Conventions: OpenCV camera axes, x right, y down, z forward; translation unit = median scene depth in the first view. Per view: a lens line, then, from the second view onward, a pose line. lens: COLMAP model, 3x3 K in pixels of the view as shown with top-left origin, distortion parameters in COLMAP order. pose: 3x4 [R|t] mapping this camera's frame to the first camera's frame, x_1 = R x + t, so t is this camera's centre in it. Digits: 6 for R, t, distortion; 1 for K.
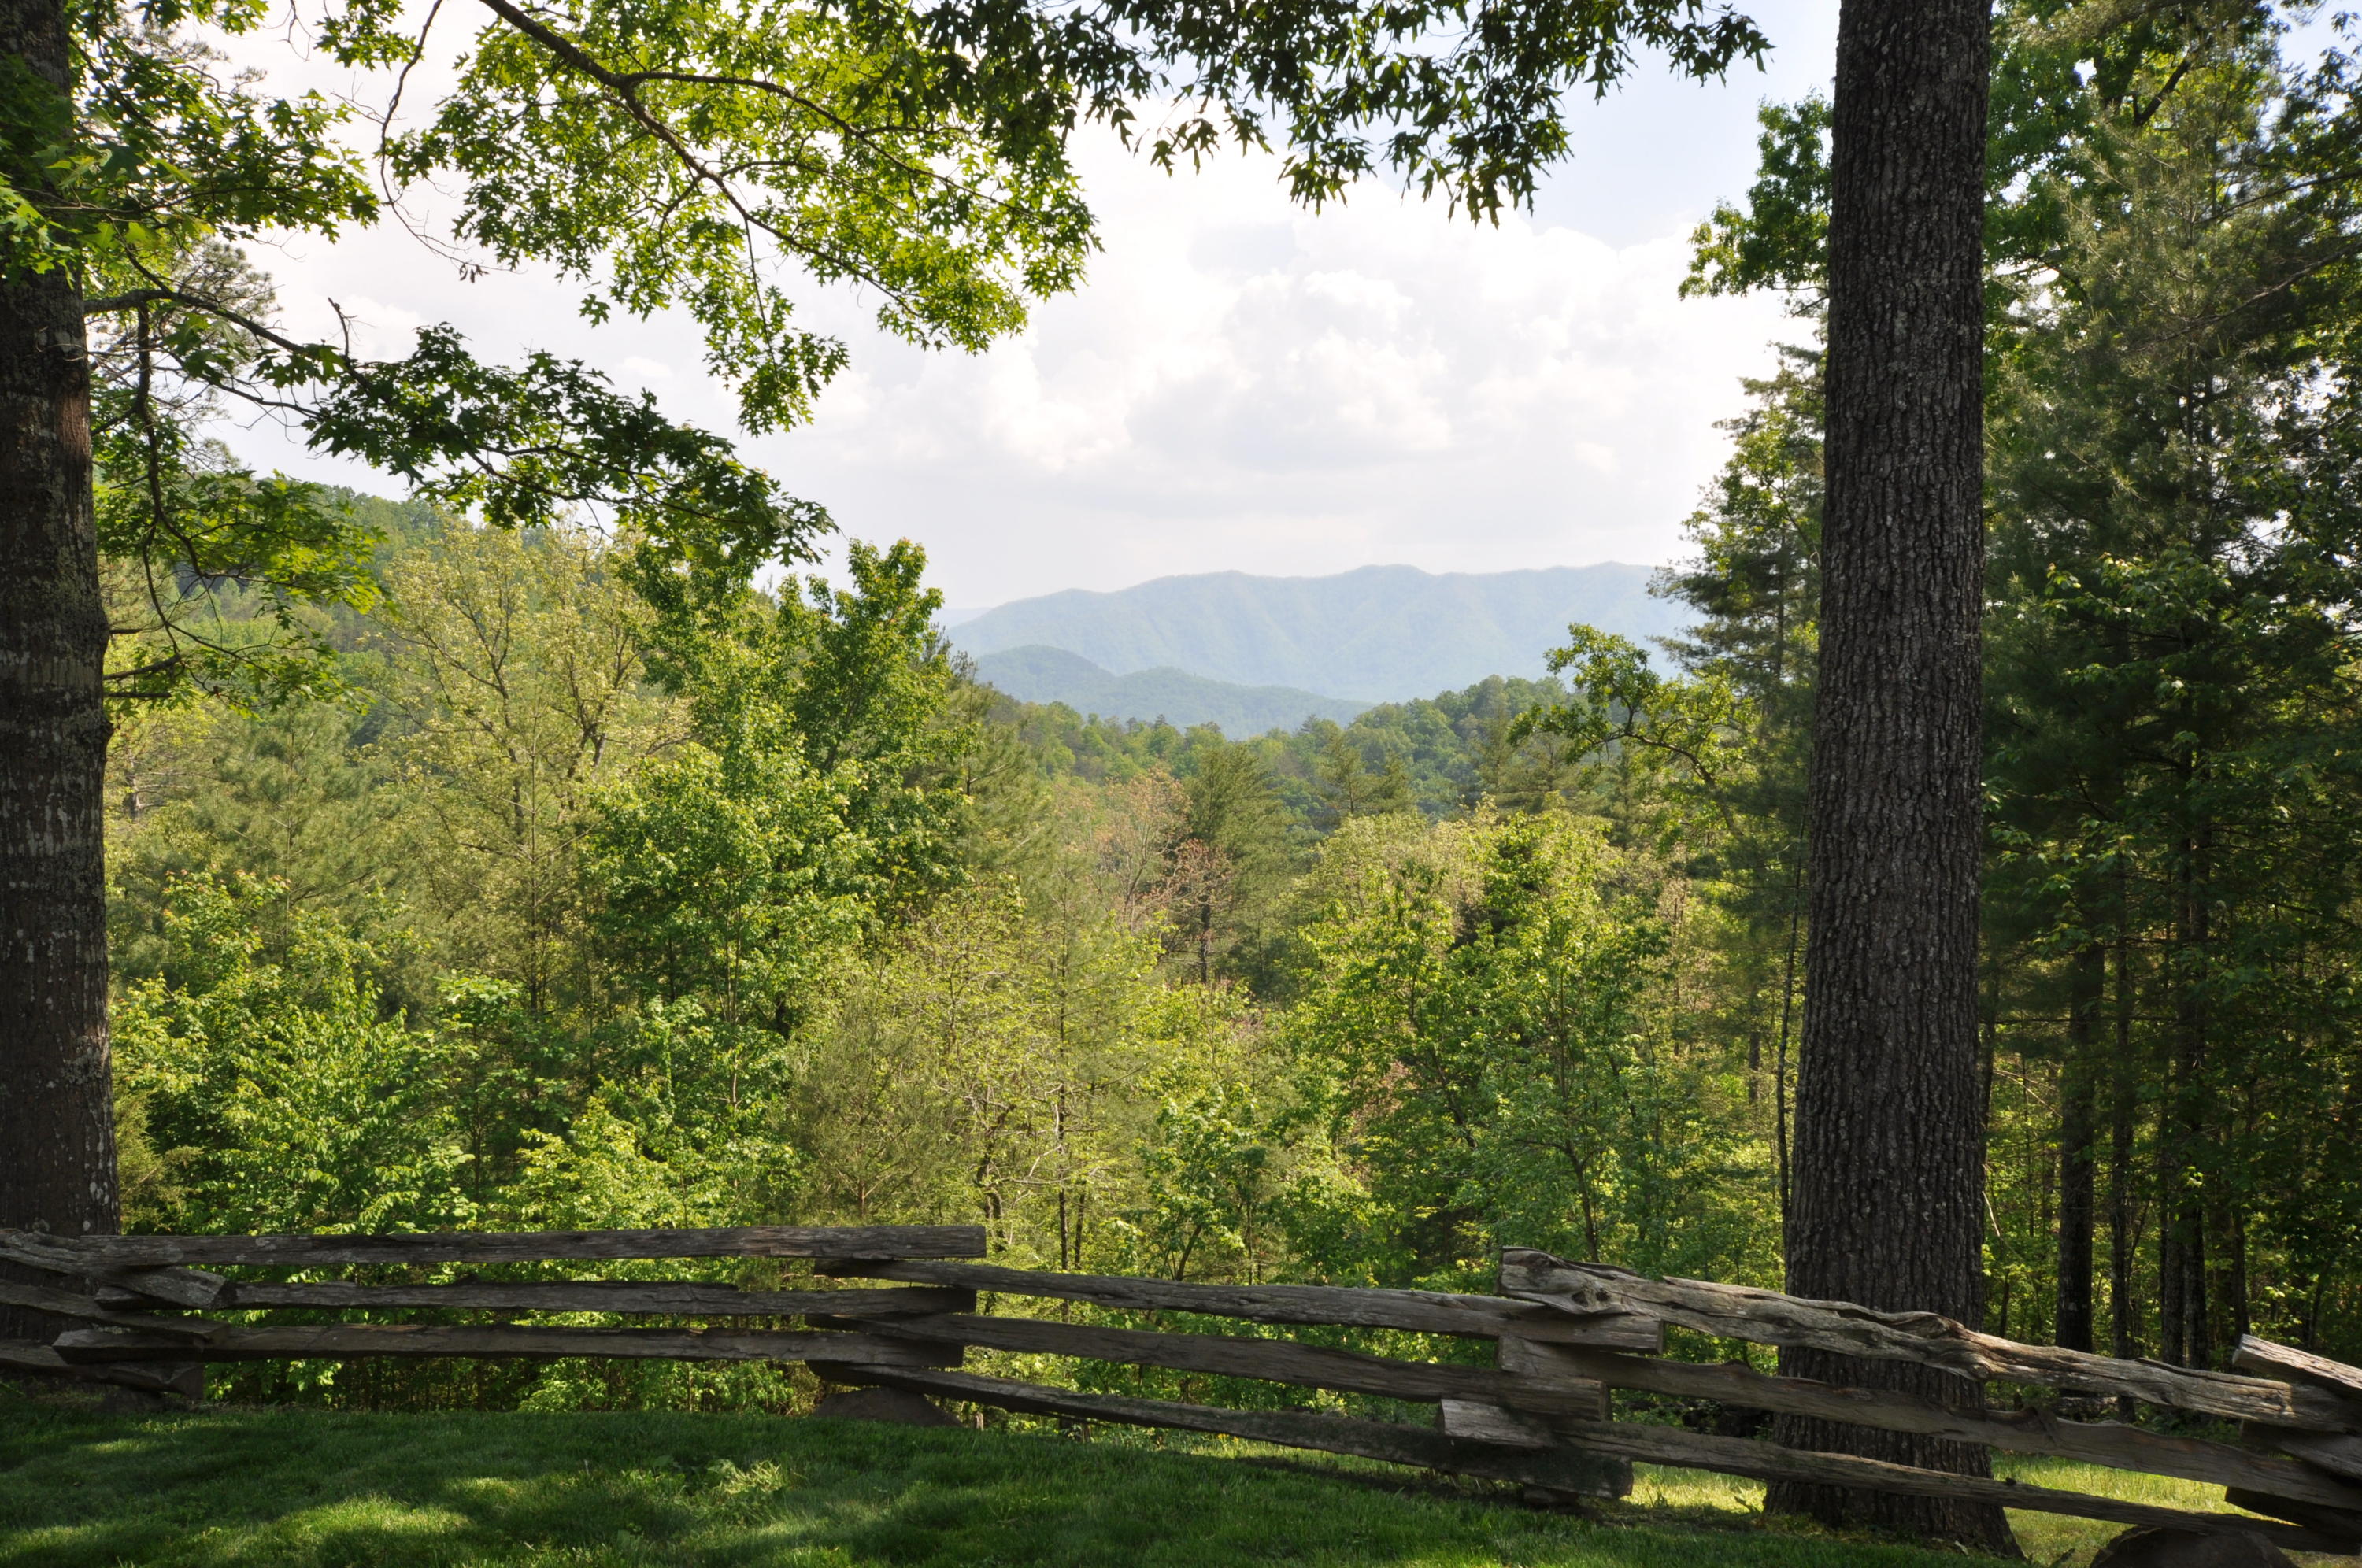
lens RADIAL K [[2308.3, 0, 1189.5], [0, 2308.3, 764.8], [0, 0, 1]] dist [0.037362, 0.000000]
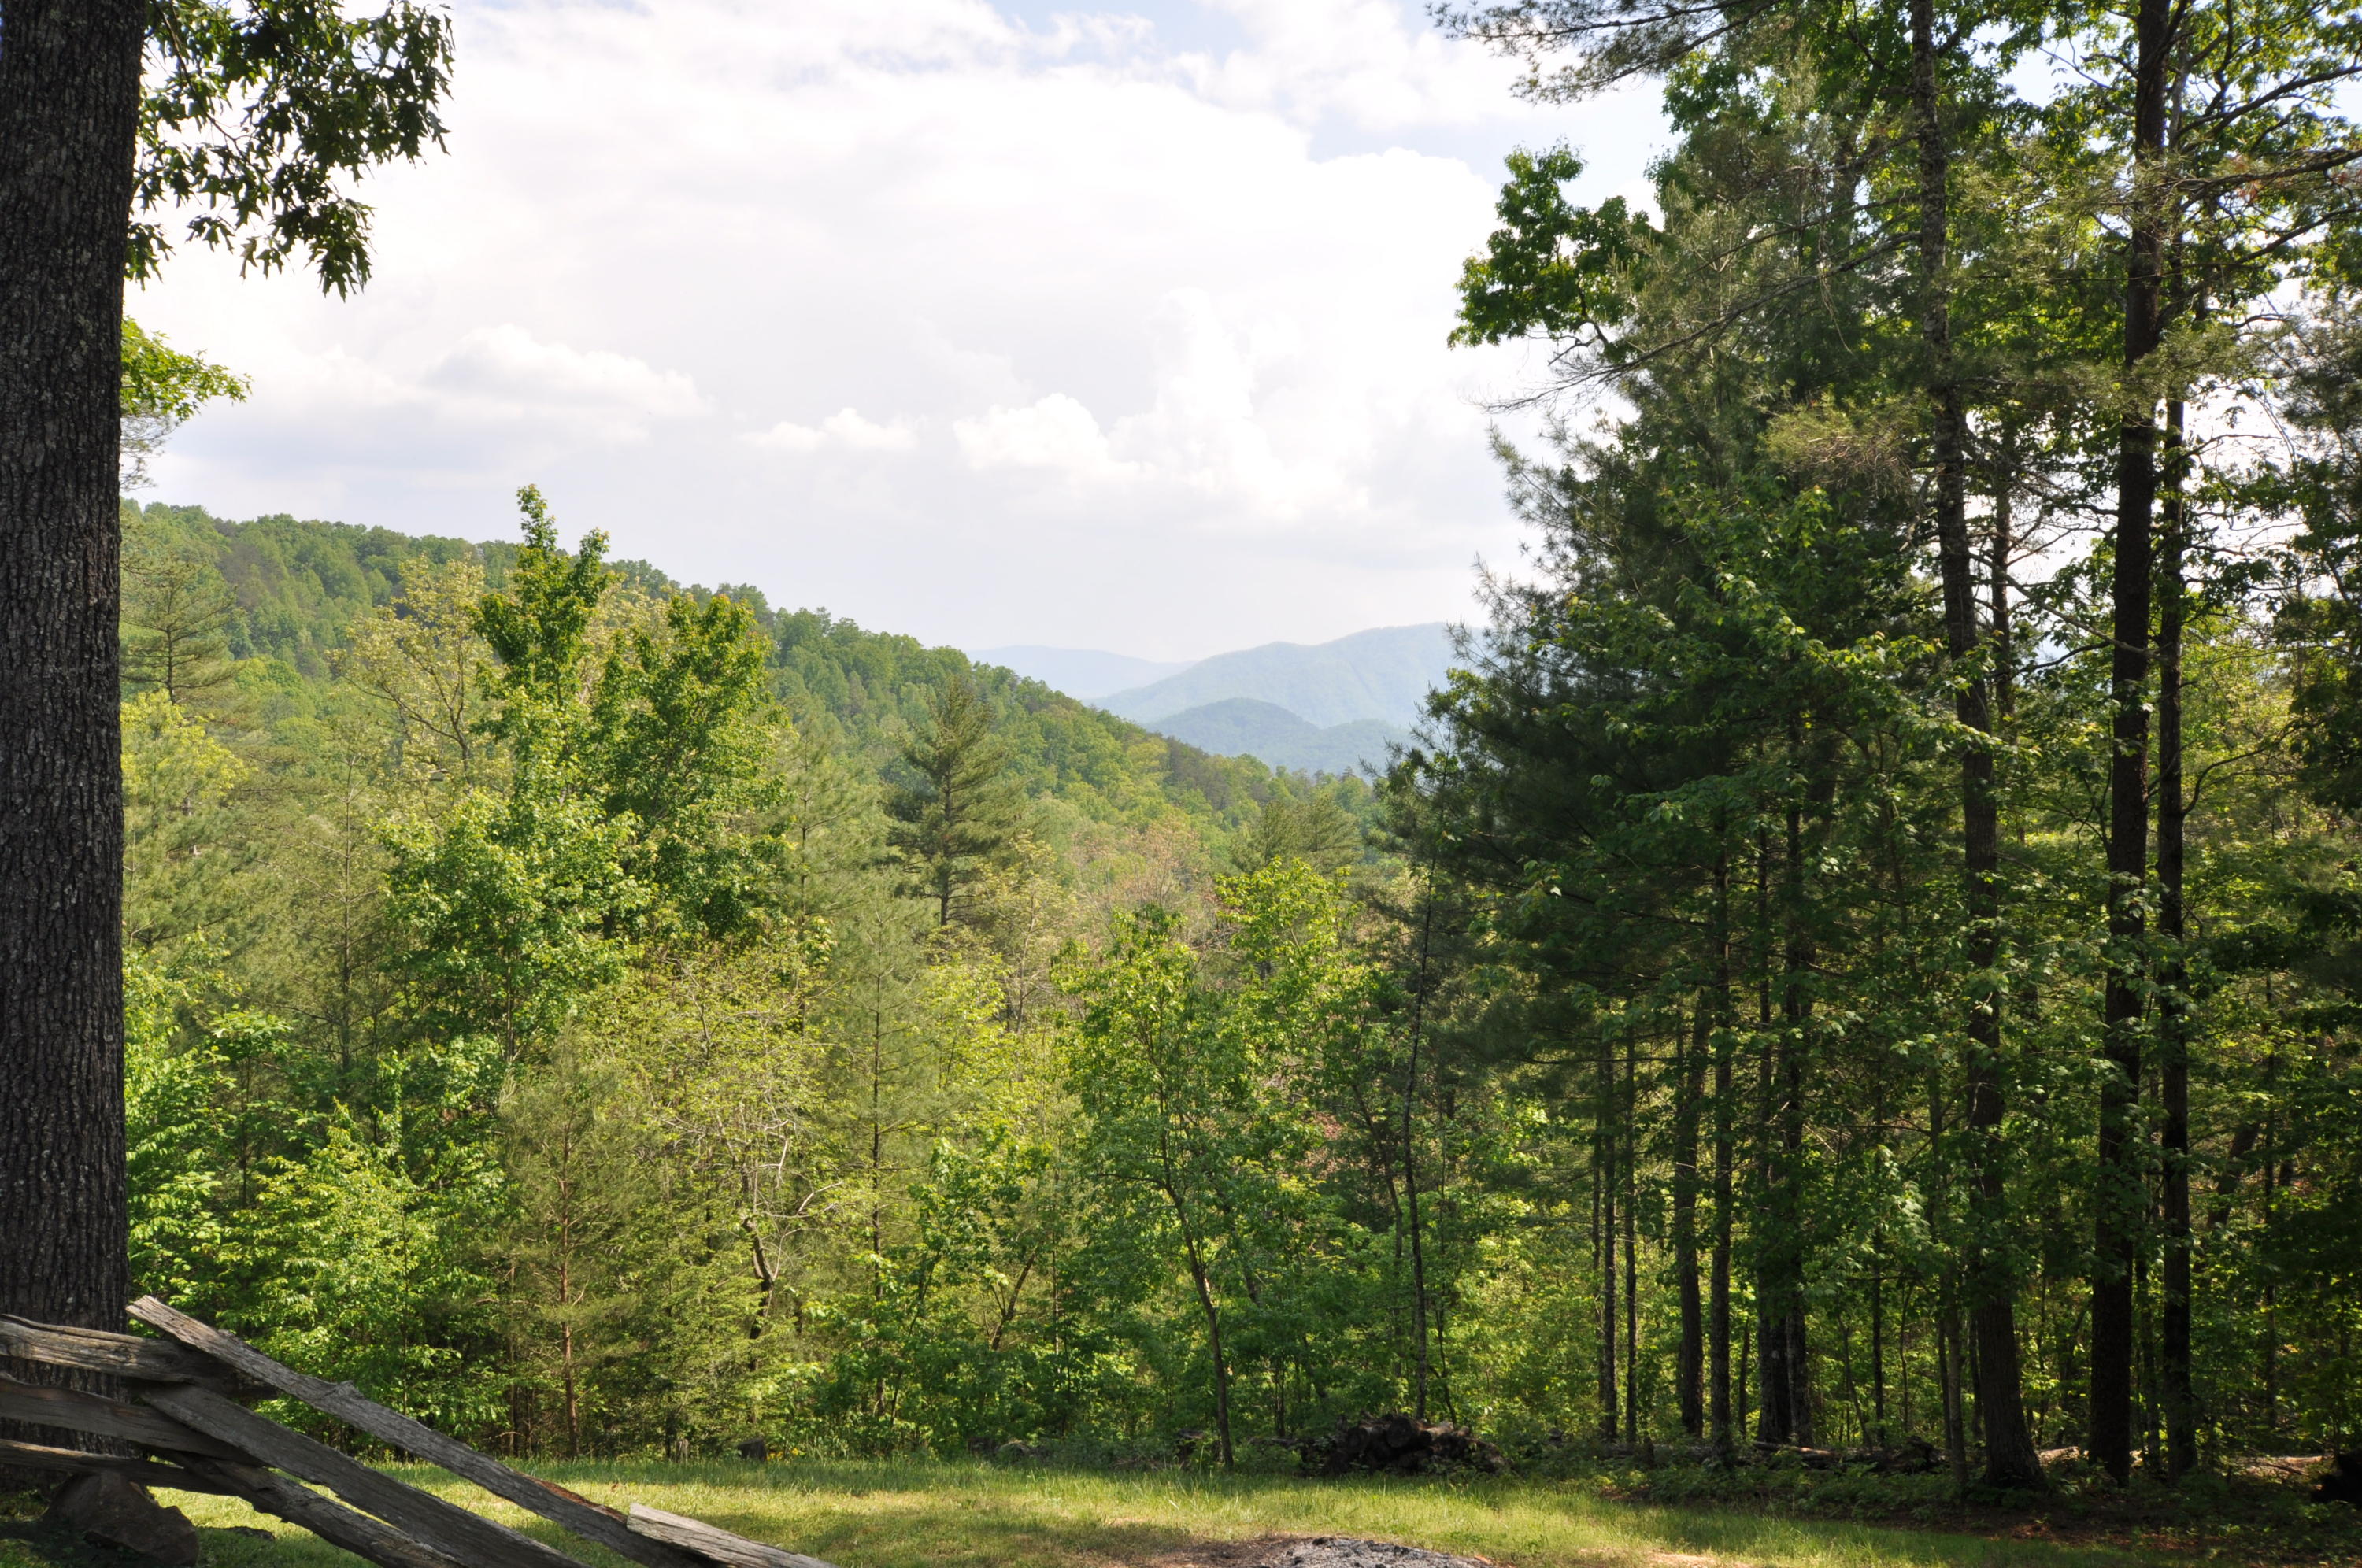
lens RADIAL K [[2308.3, 0, 1175.4], [0, 2308.3, 799.8], [0, 0, 1]] dist [0.037362, 0.000000]
pose [[0.995936, -0.000367, -0.090065, 0.202776], [-0.000316, 0.999971, -0.007569, 0.003014], [0.090065, 0.007567, 0.995907, -0.012846]]
